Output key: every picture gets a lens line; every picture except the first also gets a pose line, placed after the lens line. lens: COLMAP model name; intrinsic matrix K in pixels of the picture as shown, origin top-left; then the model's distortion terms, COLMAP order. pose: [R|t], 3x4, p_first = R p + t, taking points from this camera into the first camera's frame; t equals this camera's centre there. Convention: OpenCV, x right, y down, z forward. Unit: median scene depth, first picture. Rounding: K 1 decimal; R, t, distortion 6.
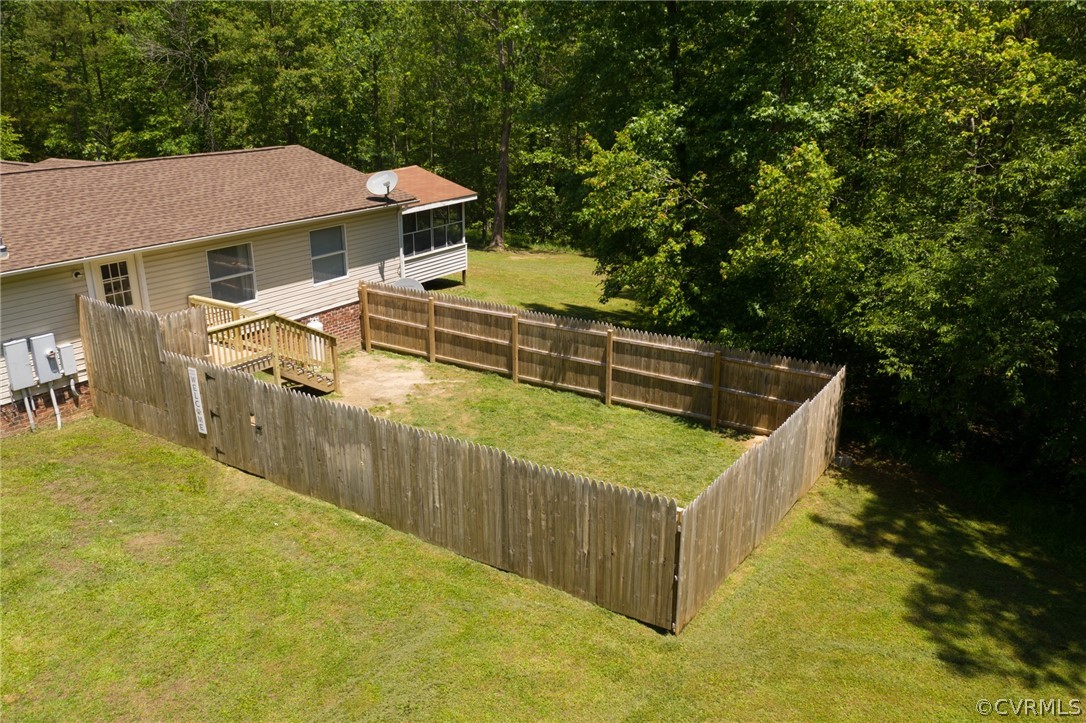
lens RADIAL K [[868.0, 0, 543.0], [0, 868.0, 361.5], [0, 0, 1]] dist [-0.001968, 0.002529]
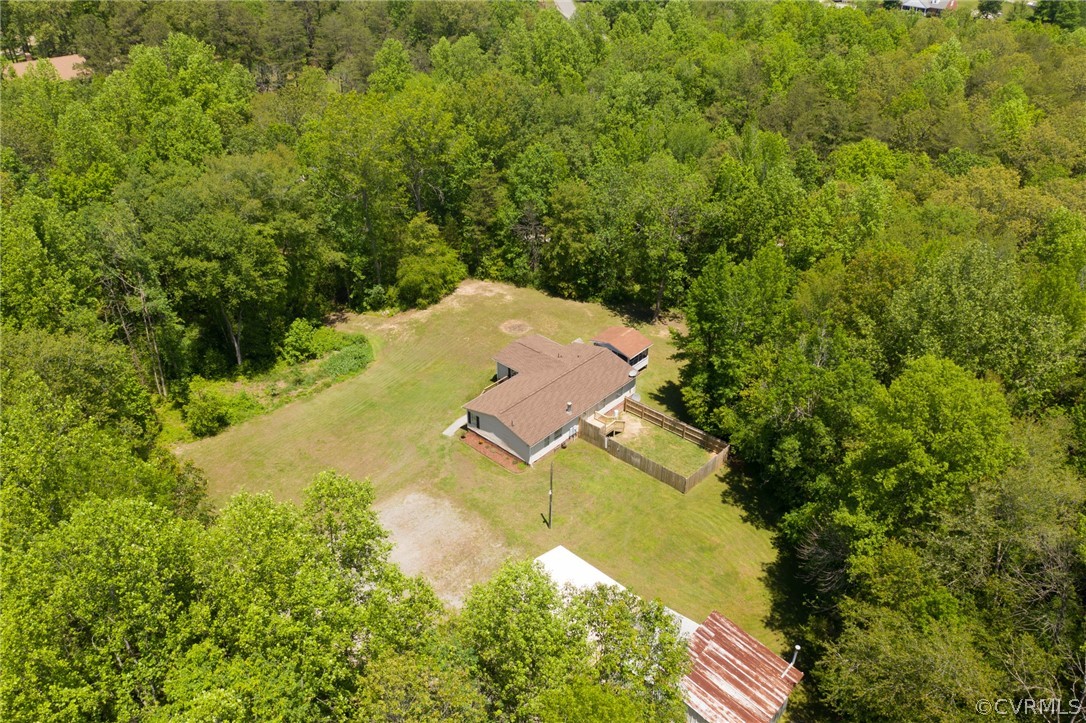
lens RADIAL K [[868.0, 0, 543.0], [0, 868.0, 361.5], [0, 0, 1]] dist [-0.001968, 0.002529]
pose [[0.988273, 0.084704, -0.127049, -0.142189], [-0.053107, 0.970759, 0.234108, -1.807504], [0.143164, -0.224616, 0.963873, -4.460419]]
